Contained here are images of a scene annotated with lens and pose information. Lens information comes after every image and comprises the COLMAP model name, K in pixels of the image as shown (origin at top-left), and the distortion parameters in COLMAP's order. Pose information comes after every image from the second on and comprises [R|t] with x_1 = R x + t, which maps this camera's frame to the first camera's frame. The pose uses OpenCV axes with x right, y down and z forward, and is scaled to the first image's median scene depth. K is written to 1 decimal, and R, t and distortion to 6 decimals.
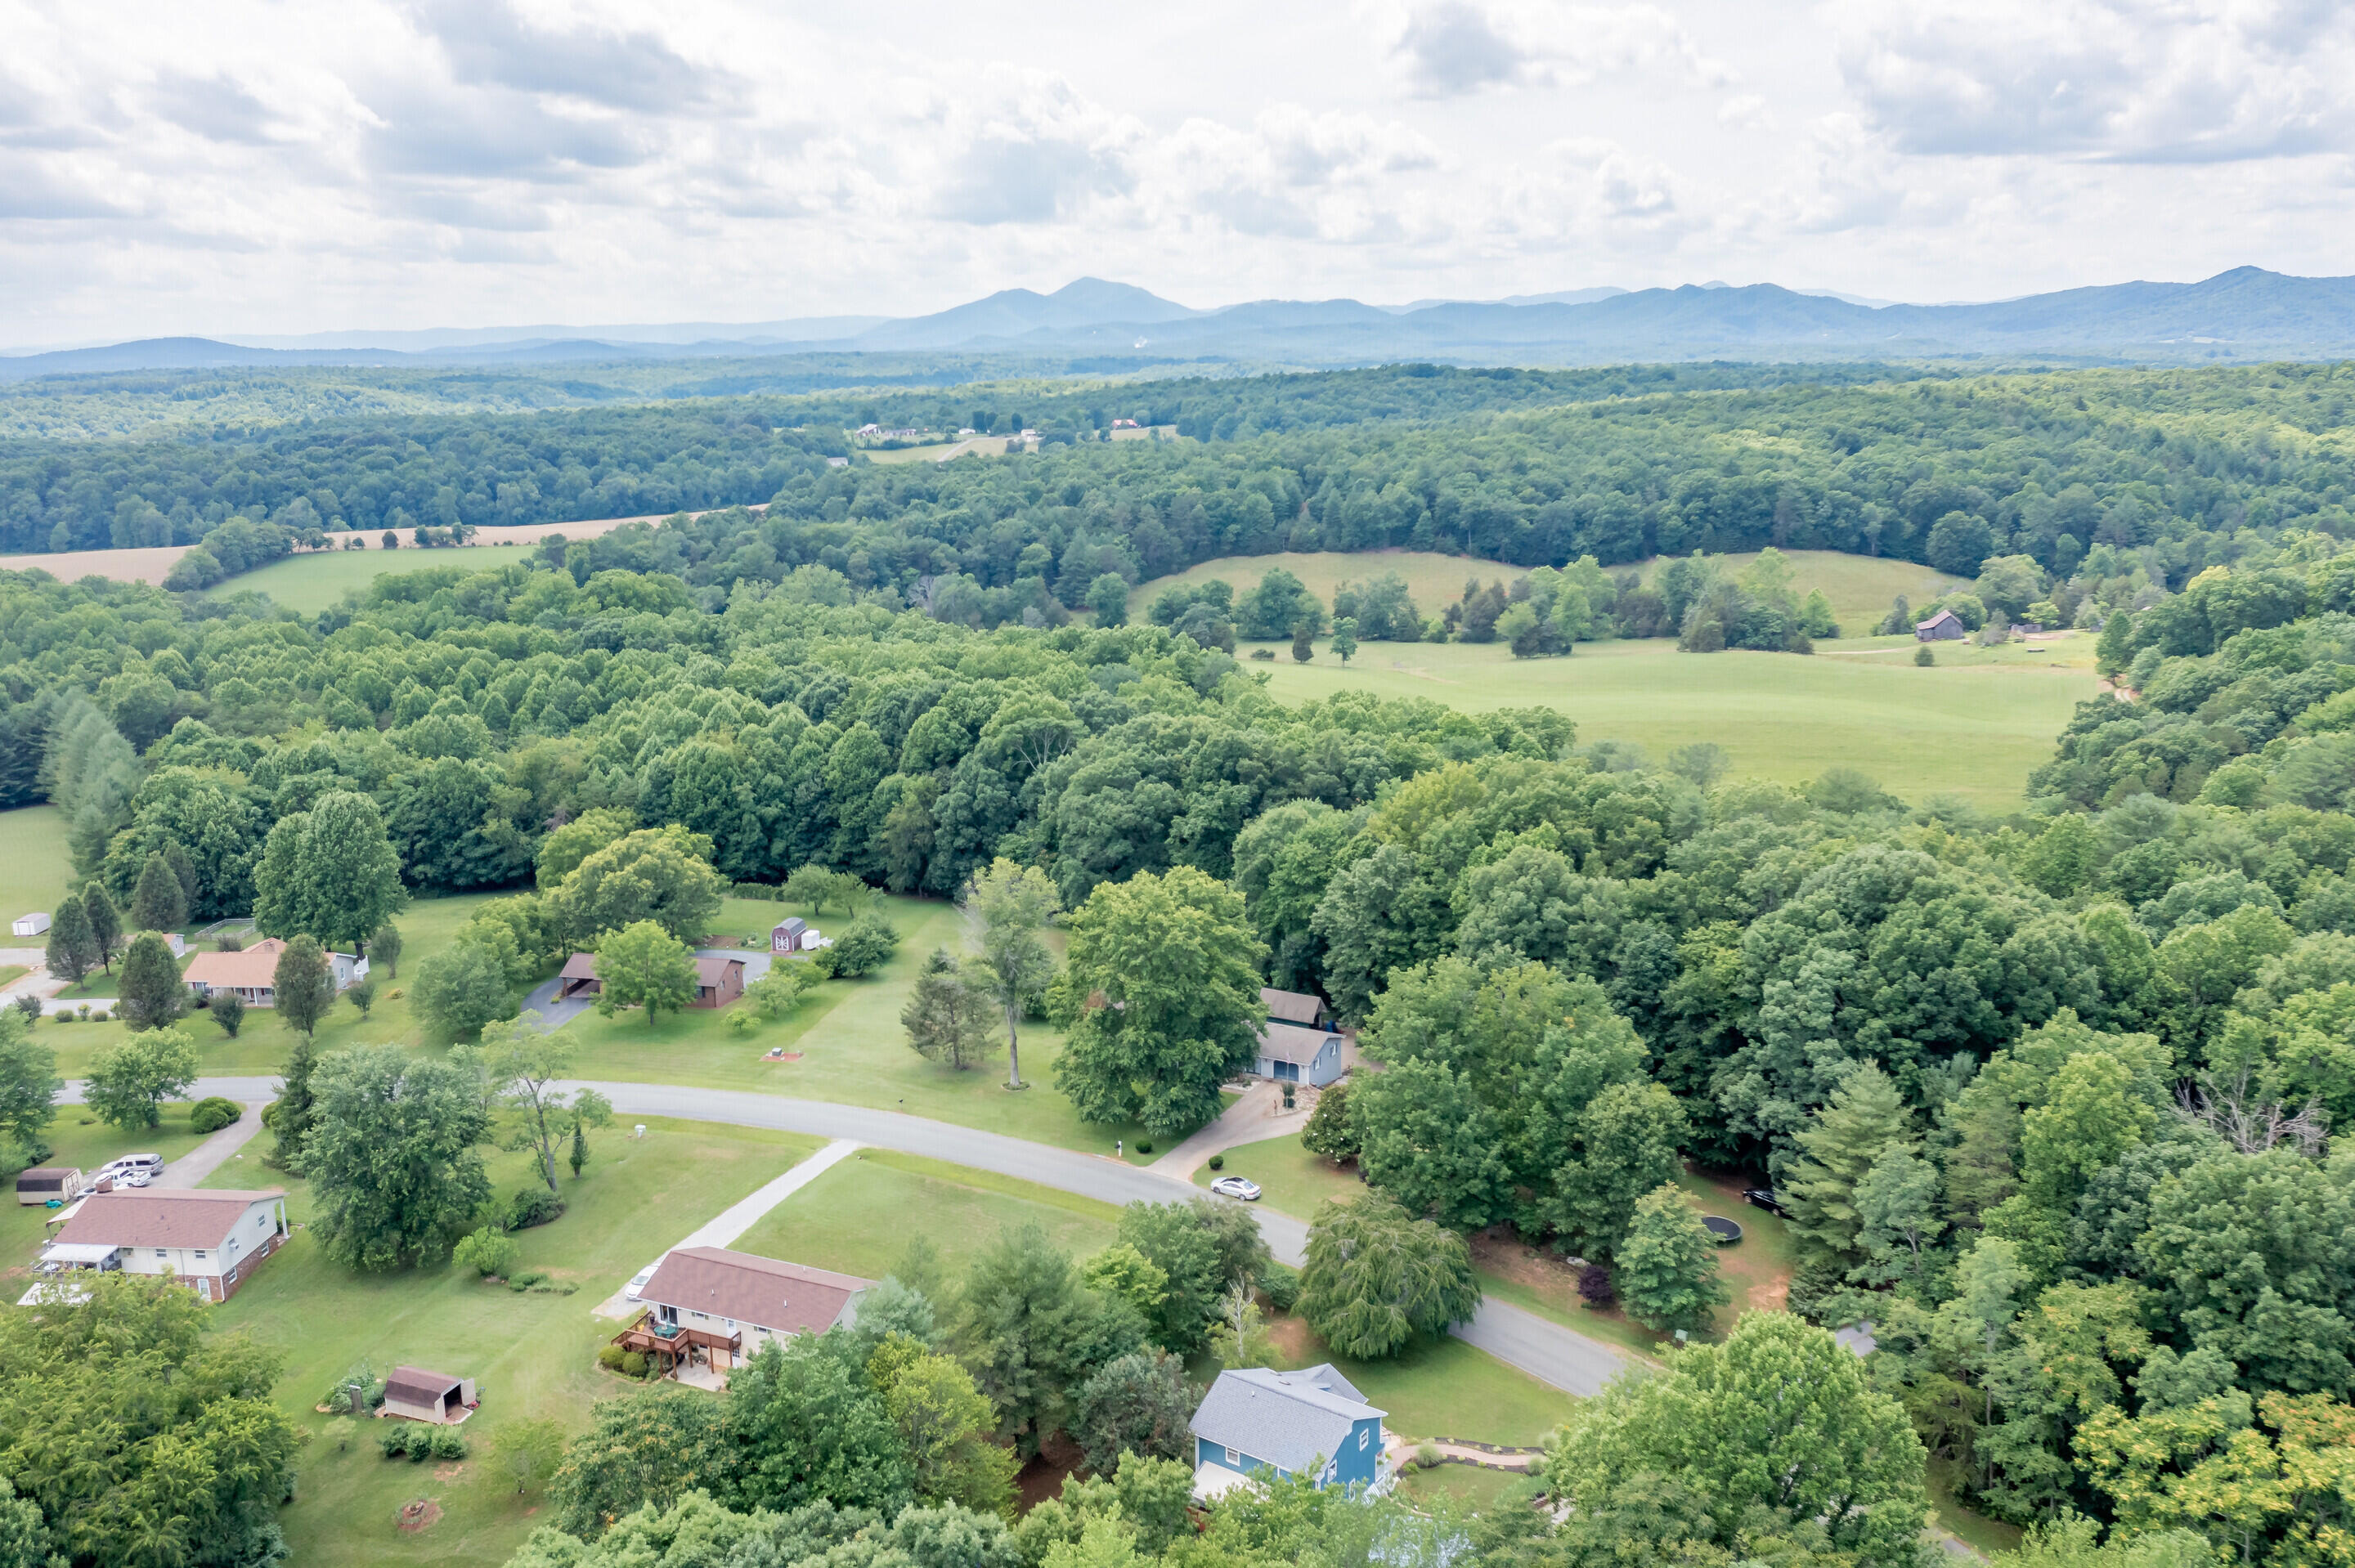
lens RADIAL K [[1868.5, 0, 1173.6], [0, 1868.5, 784.0], [0, 0, 1]] dist [-0.008530, -0.006109]
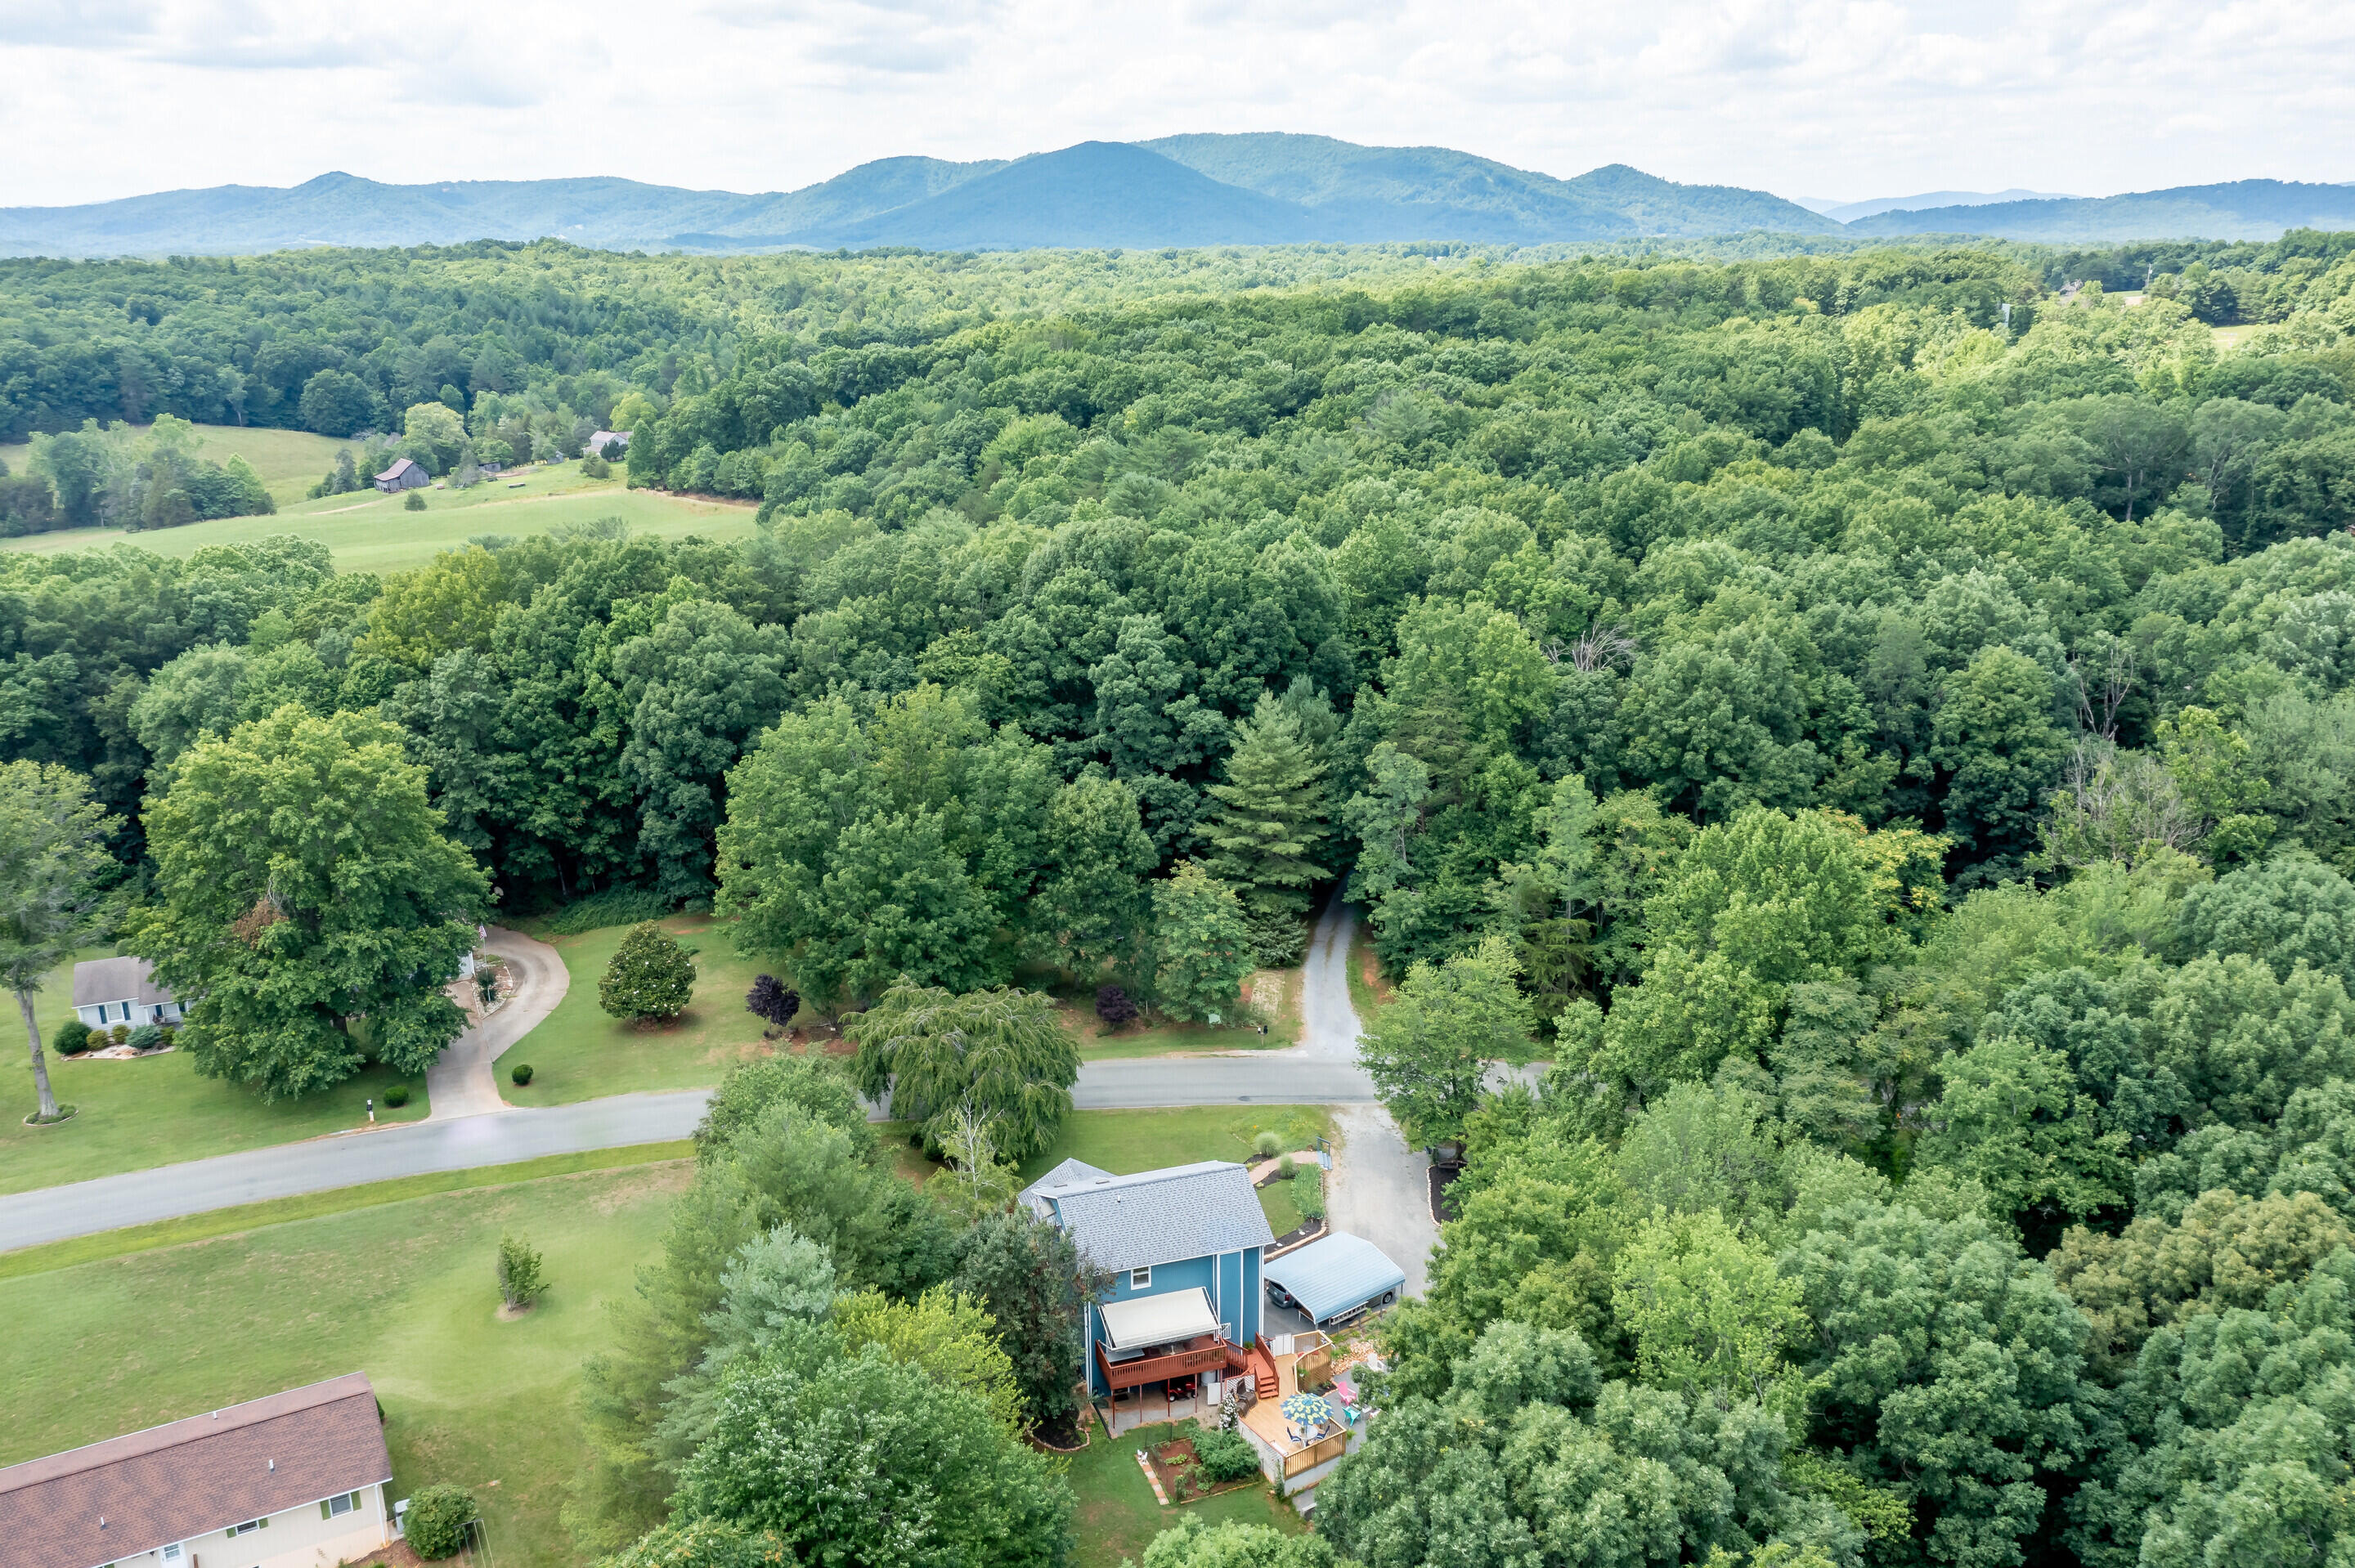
lens RADIAL K [[1868.5, 0, 1179.8], [0, 1868.5, 784.1], [0, 0, 1]] dist [-0.008530, -0.006109]
pose [[0.590350, -0.218462, 0.777020, -0.100901], [0.186605, 0.973535, 0.131937, 0.013089], [-0.785280, 0.067107, 0.615493, 0.101044]]
